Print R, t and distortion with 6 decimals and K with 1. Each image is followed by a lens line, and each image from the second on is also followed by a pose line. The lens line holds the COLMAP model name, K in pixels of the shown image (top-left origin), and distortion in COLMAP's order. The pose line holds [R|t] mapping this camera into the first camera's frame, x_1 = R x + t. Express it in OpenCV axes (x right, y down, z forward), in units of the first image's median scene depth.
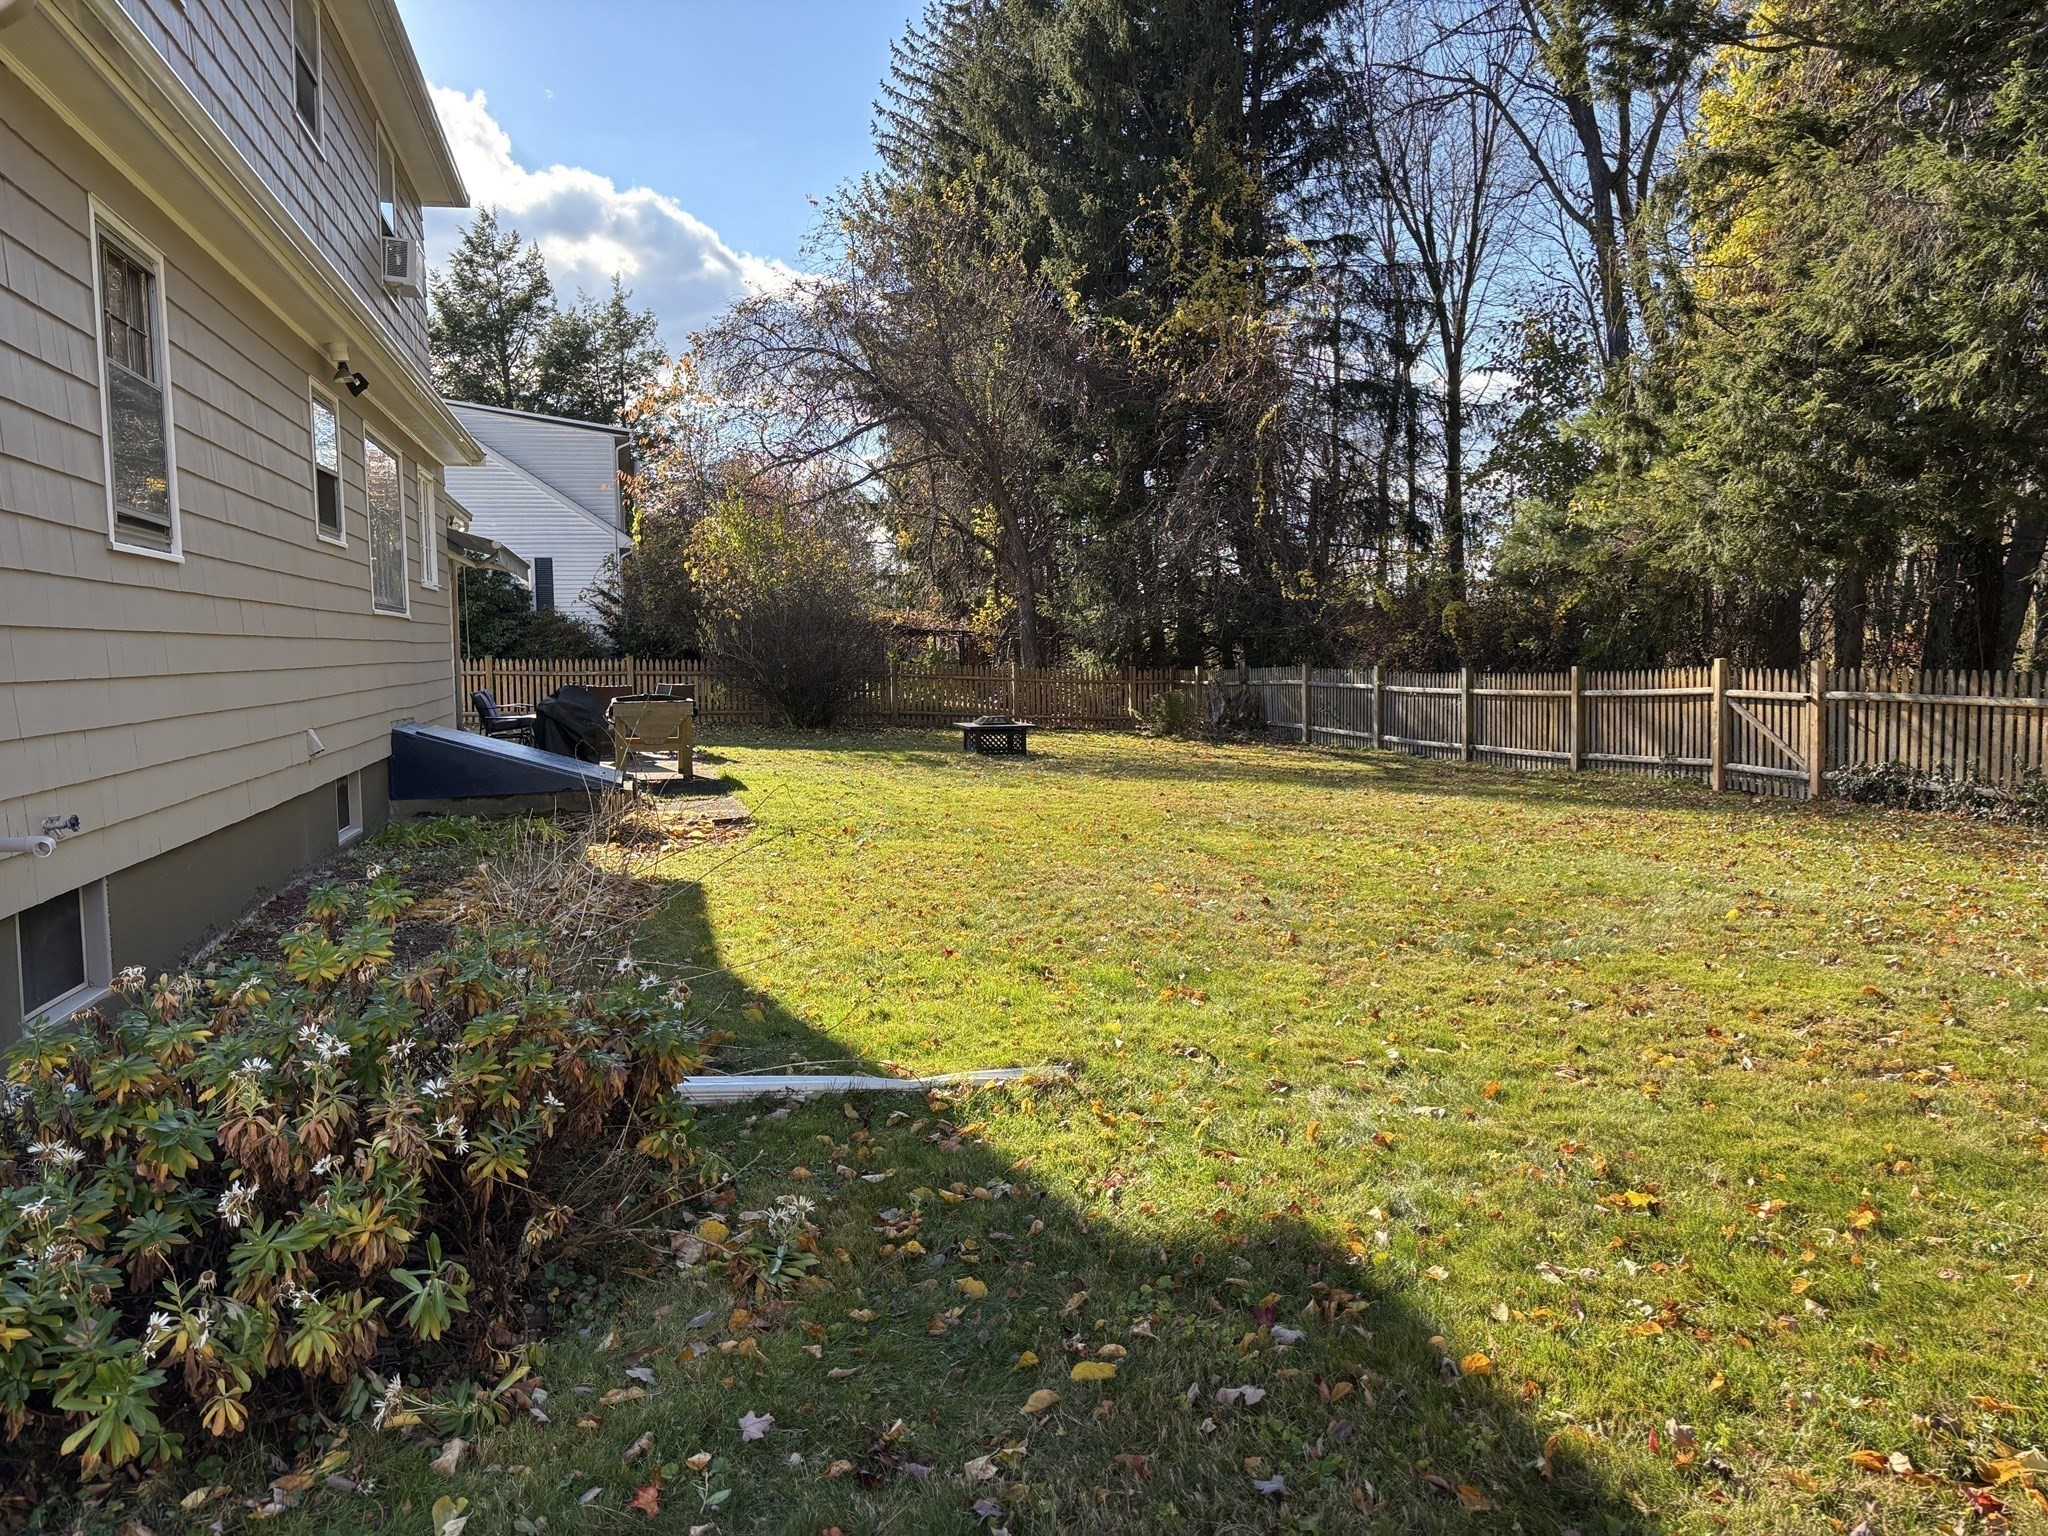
lens RADIAL K [[1539.3, 0, 1030.9], [0, 1539.3, 762.3], [0, 0, 1]] dist [0.037643, -0.037508]
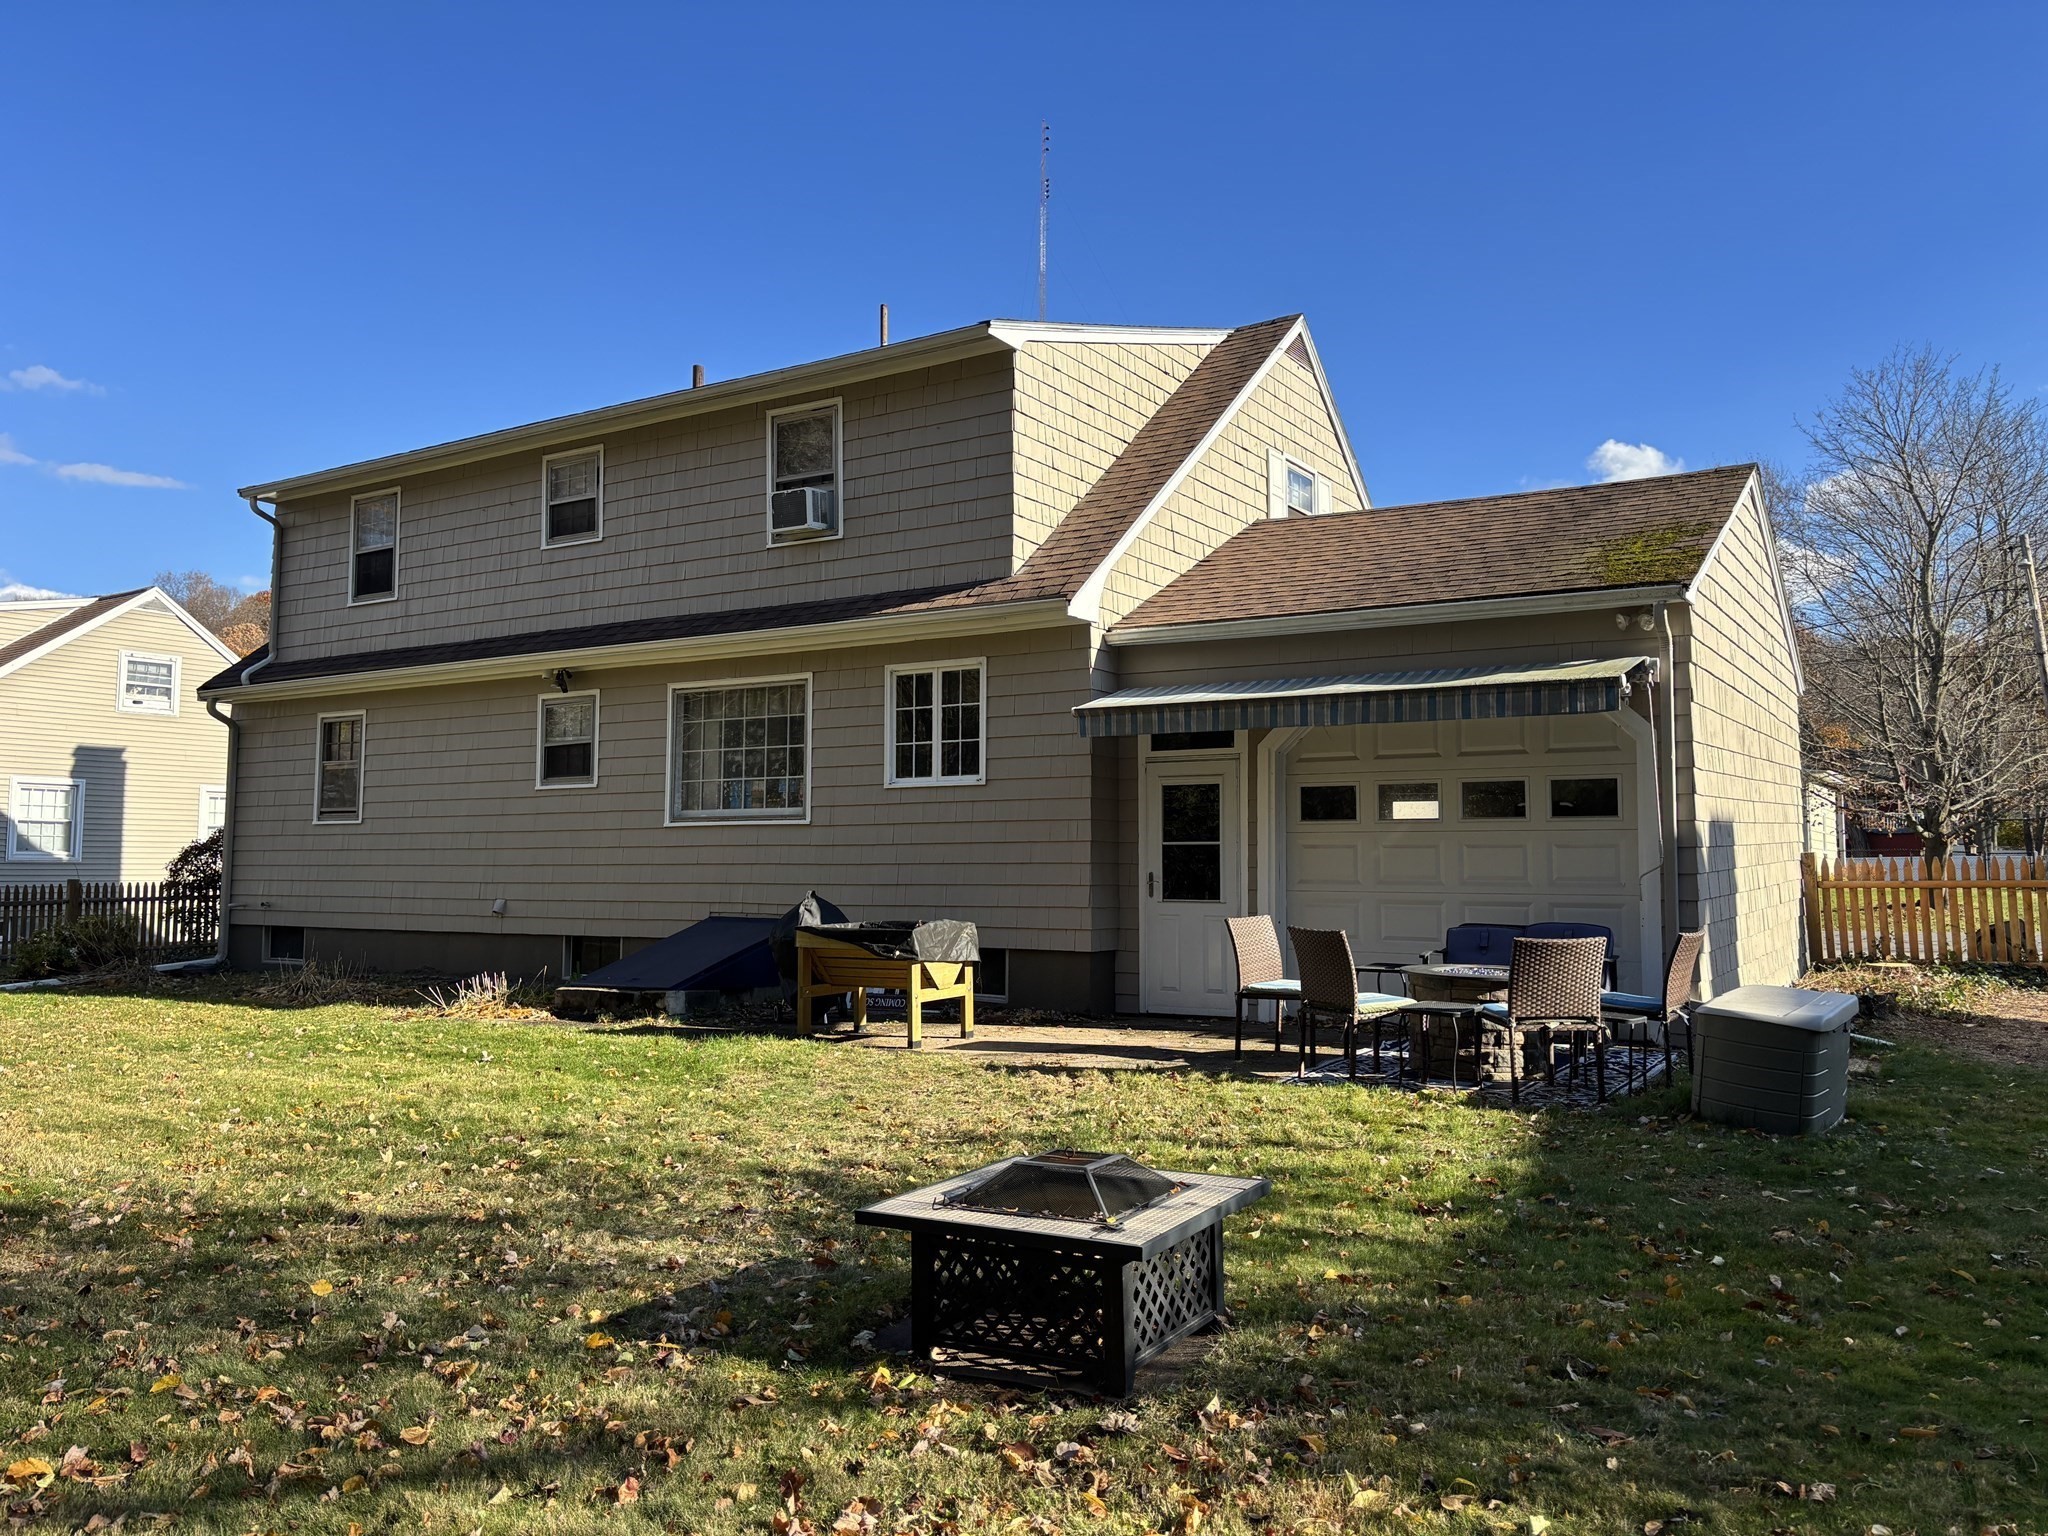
lens RADIAL K [[1539.3, 0, 1030.4], [0, 1539.3, 756.4], [0, 0, 1]] dist [0.037643, -0.037508]
pose [[-0.720290, -0.033083, -0.692884, 0.208479], [-0.041089, 0.999143, -0.004992, -0.122260], [0.692455, 0.024874, -0.721032, 1.633795]]
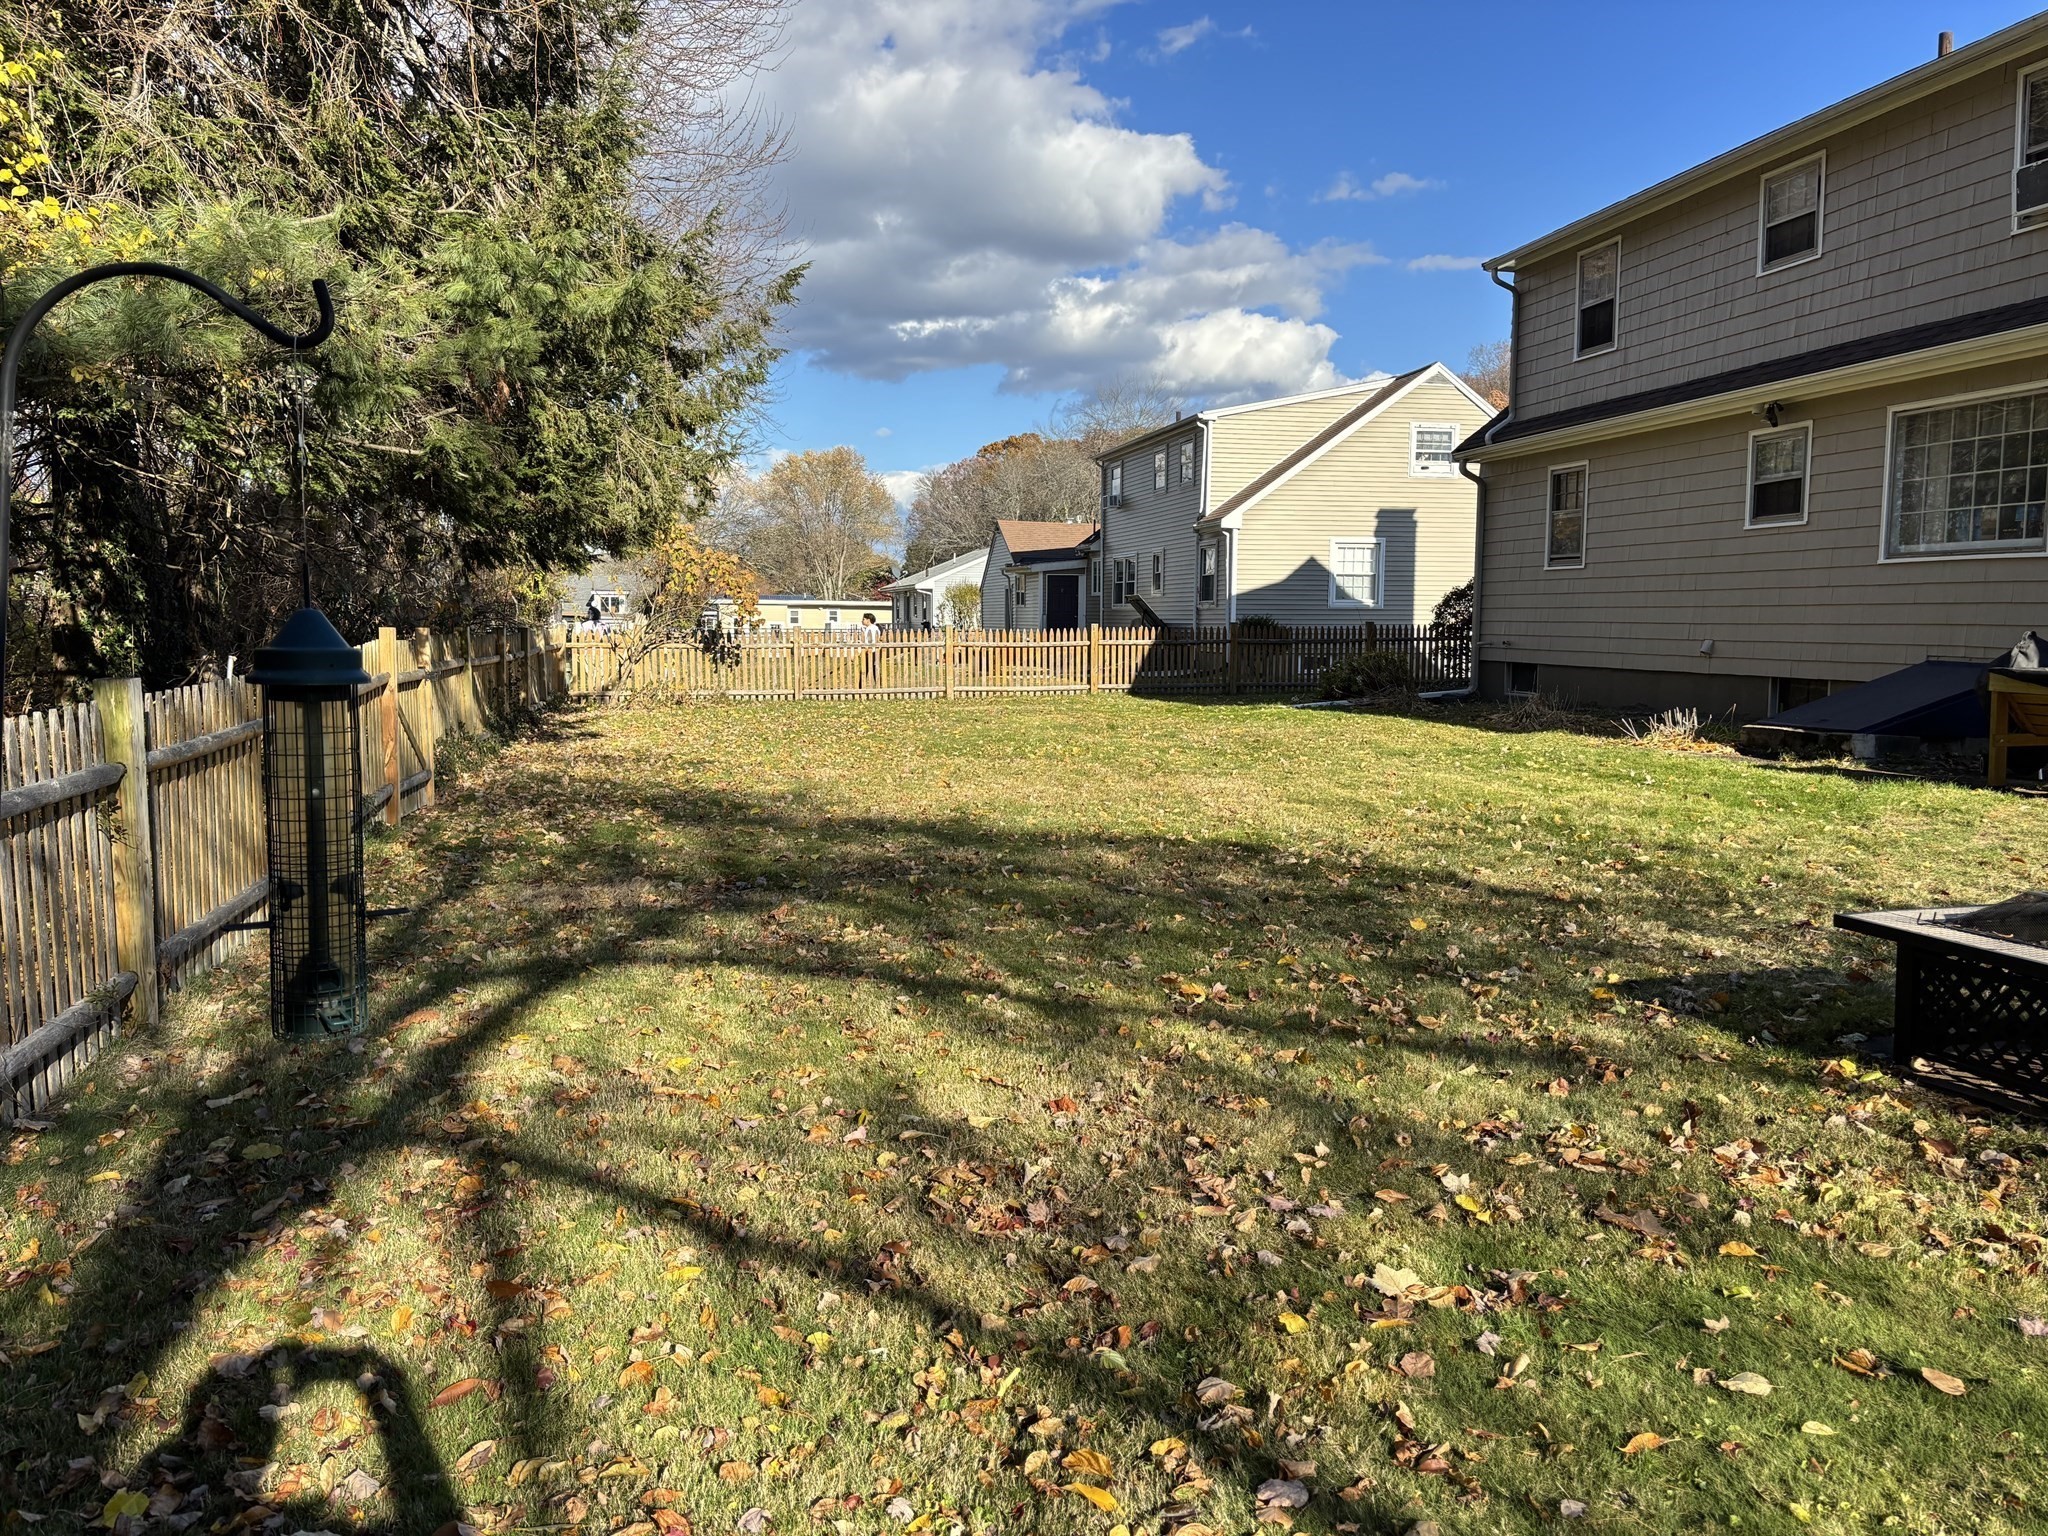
lens RADIAL K [[1539.3, 0, 1030.4], [0, 1539.3, 758.9], [0, 0, 1]] dist [0.037643, -0.037508]
pose [[-0.999369, 0.008009, 0.034595, 0.166240], [0.013636, 0.986094, 0.165629, -0.118001], [-0.032787, 0.165996, -0.985581, 1.714223]]
